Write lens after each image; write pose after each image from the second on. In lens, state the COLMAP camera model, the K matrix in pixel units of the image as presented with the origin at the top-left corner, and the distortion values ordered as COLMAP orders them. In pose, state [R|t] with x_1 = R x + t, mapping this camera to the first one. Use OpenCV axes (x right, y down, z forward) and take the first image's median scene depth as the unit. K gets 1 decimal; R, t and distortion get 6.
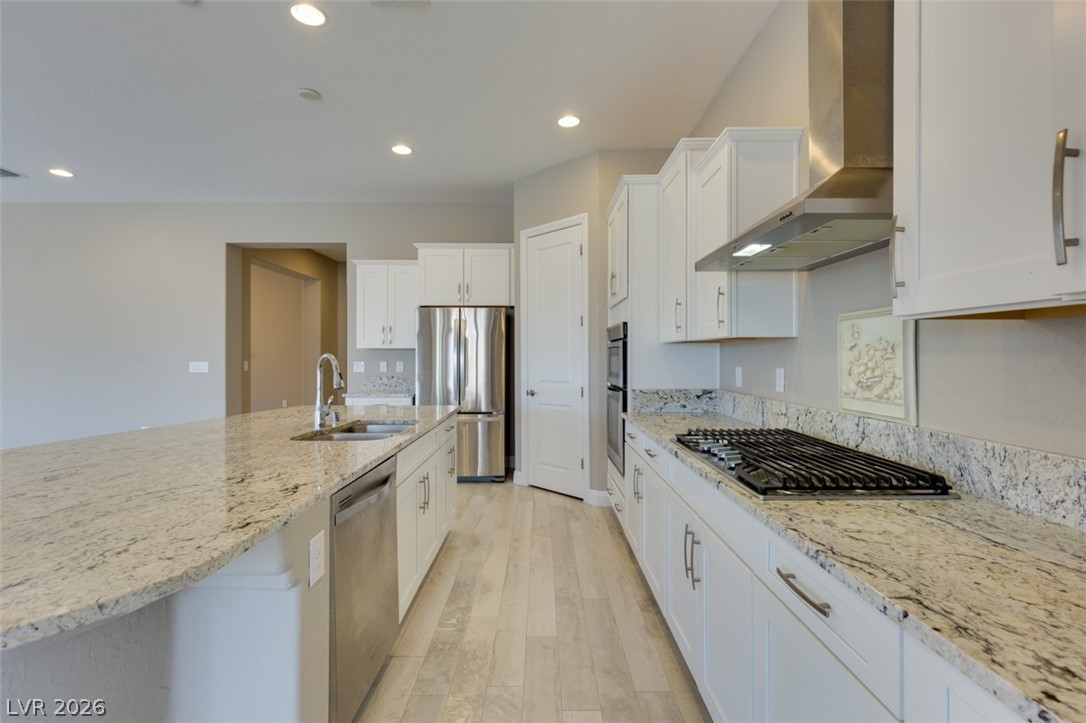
lens RADIAL K [[492.5, 0, 540.3], [0, 492.5, 357.3], [0, 0, 1]] dist [0.000828, -0.000300]
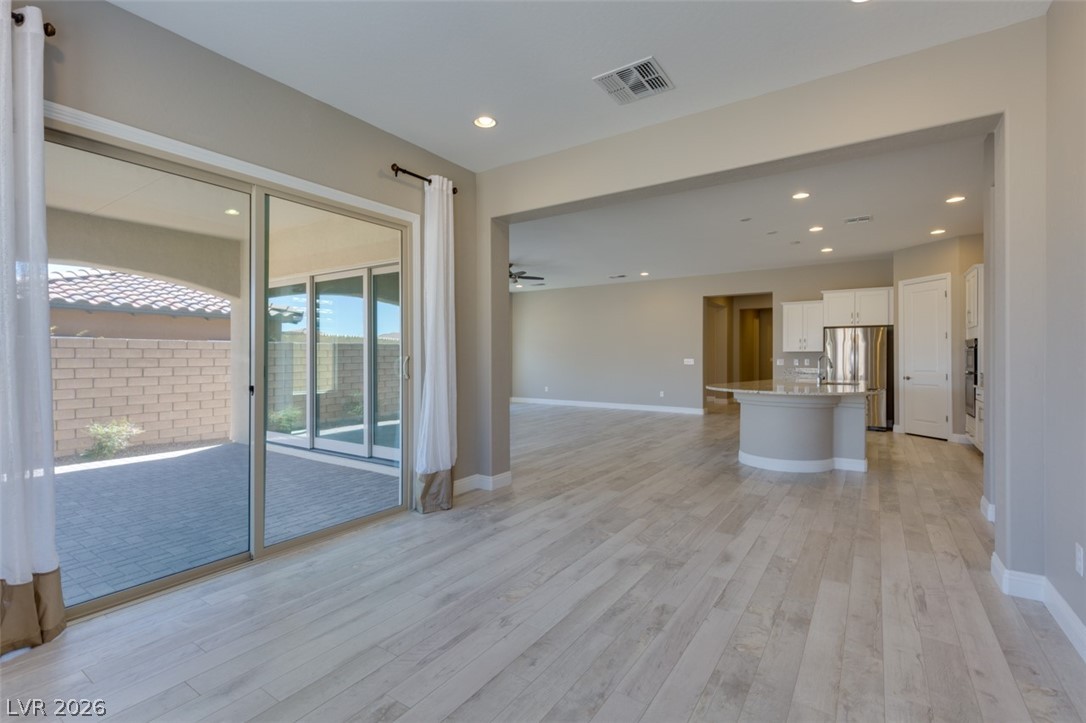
lens RADIAL K [[492.5, 0, 540.3], [0, 492.5, 357.3], [0, 0, 1]] dist [0.000828, -0.000300]
pose [[0.826264, -0.000561, -0.563282, -0.132314], [0.001829, 0.999997, 0.001687, -0.003252], [0.563280, -0.002424, 0.826263, -1.359901]]
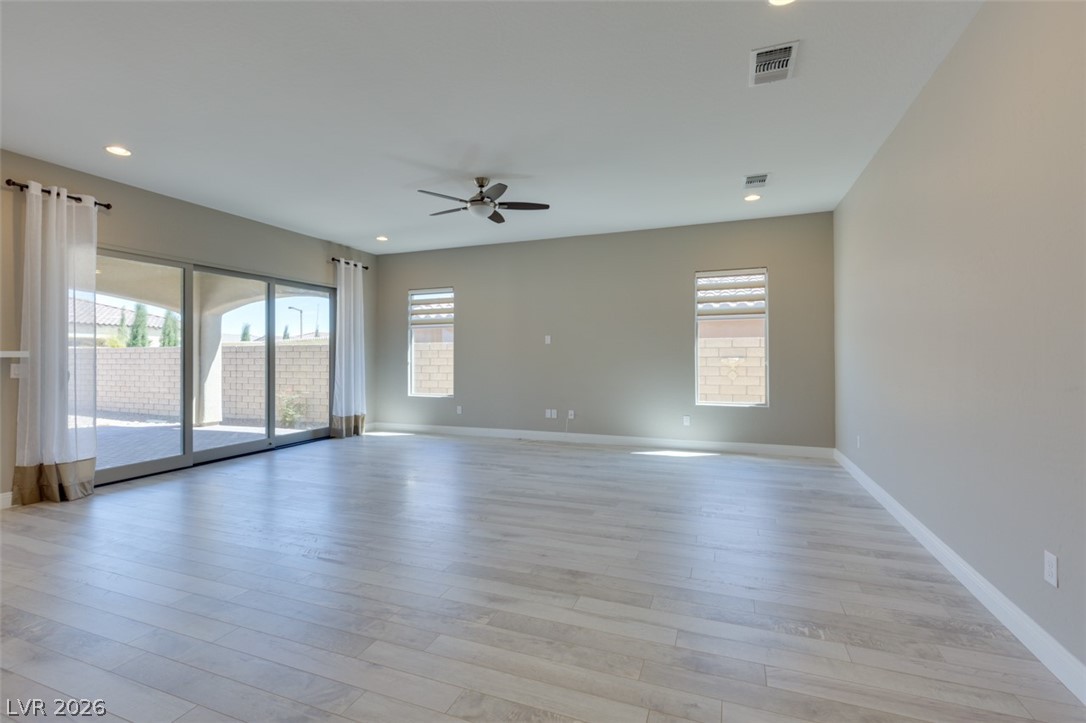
lens RADIAL K [[492.5, 0, 540.3], [0, 492.5, 357.3], [0, 0, 1]] dist [0.000828, -0.000300]
pose [[-0.363333, 0.004570, -0.931648, -0.502734], [0.006497, 0.999976, 0.002371, -0.002822], [0.931637, -0.005192, -0.363354, 1.146093]]
